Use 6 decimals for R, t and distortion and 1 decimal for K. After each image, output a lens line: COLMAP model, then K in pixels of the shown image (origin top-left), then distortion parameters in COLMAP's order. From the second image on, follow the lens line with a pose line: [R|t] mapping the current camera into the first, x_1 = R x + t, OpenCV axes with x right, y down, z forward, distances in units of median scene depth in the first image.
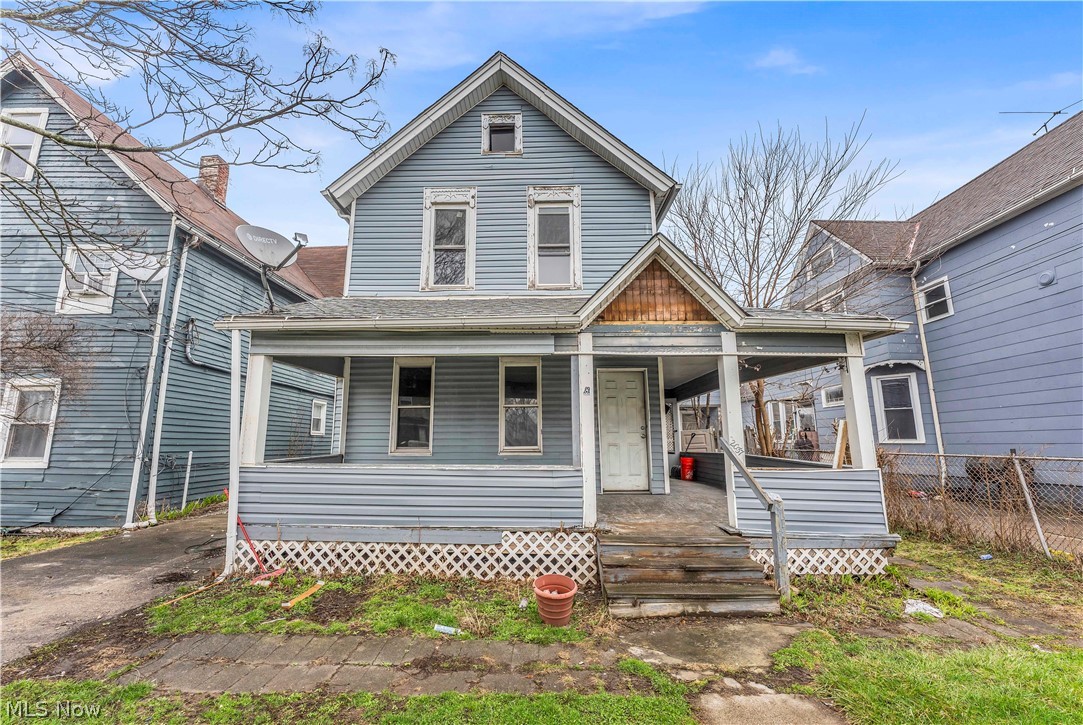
lens RADIAL K [[450.8, 0, 539.1], [0, 450.8, 362.9], [0, 0, 1]] dist [0.000850, 0.000024]
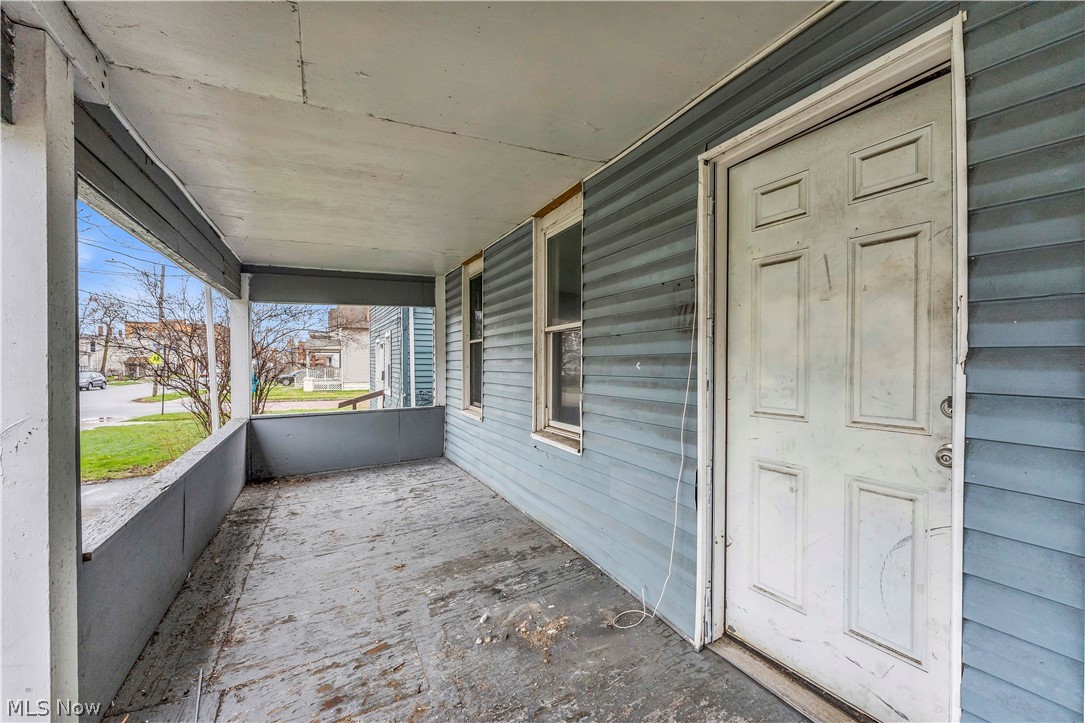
lens RADIAL K [[451.6, 0, 541.7], [0, 451.6, 366.4], [0, 0, 1]] dist [0.000850, 0.000024]
pose [[0.465667, 0.008477, -0.884920, 0.309643], [0.157235, 0.983252, 0.092160, 0.089596], [0.870880, -0.182056, 0.456535, 0.792267]]
